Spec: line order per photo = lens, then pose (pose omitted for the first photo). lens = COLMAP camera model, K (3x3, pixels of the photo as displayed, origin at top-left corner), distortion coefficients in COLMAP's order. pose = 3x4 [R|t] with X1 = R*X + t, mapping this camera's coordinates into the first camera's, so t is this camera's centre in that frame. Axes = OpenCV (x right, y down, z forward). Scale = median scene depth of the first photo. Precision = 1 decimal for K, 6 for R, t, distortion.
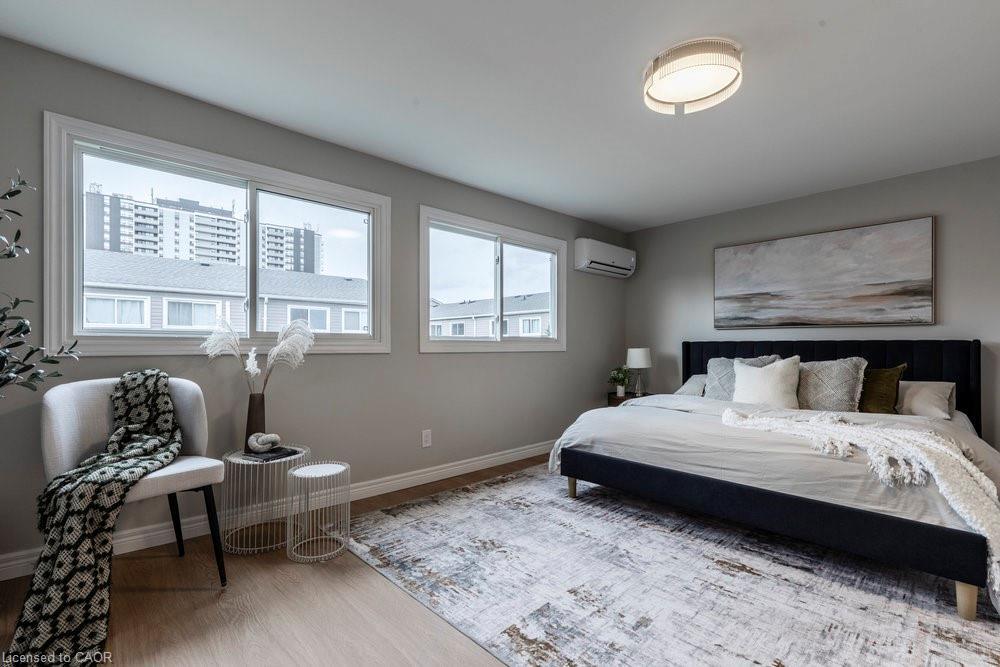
lens RADIAL K [[453.6, 0, 498.2], [0, 453.6, 340.0], [0, 0, 1]] dist [0.000346, 0.000766]
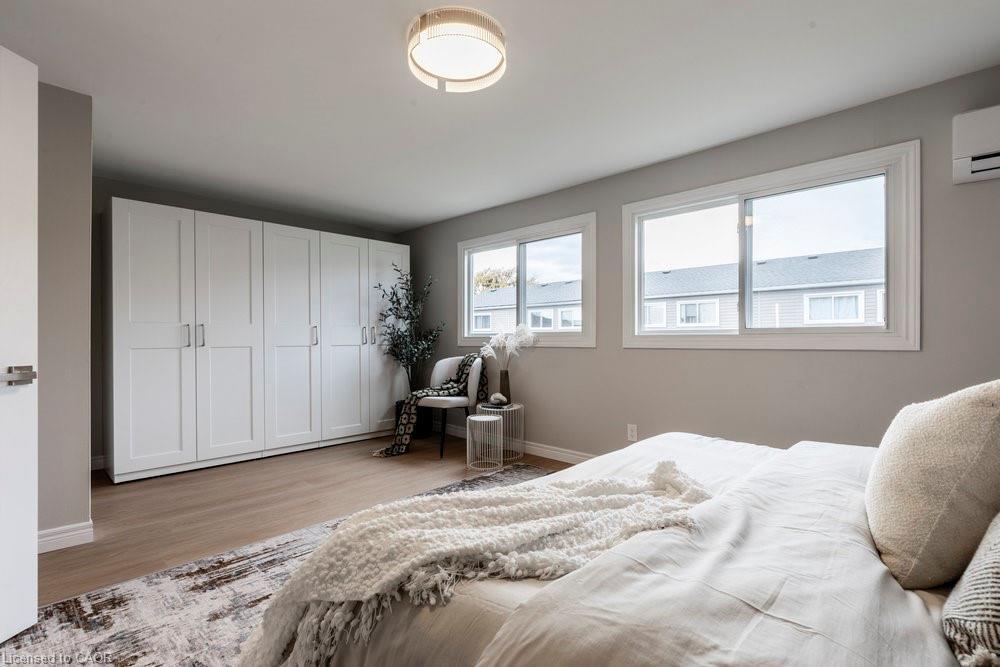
lens RADIAL K [[473.4, 0, 500.0], [0, 473.4, 333.5], [0, 0, 1]] dist [0.000660, 0.000168]
pose [[0.061152, -0.017655, -0.997972, 0.893784], [0.015752, 0.999736, -0.016721, 0.009341], [0.998004, -0.014698, 0.061414, 0.651117]]
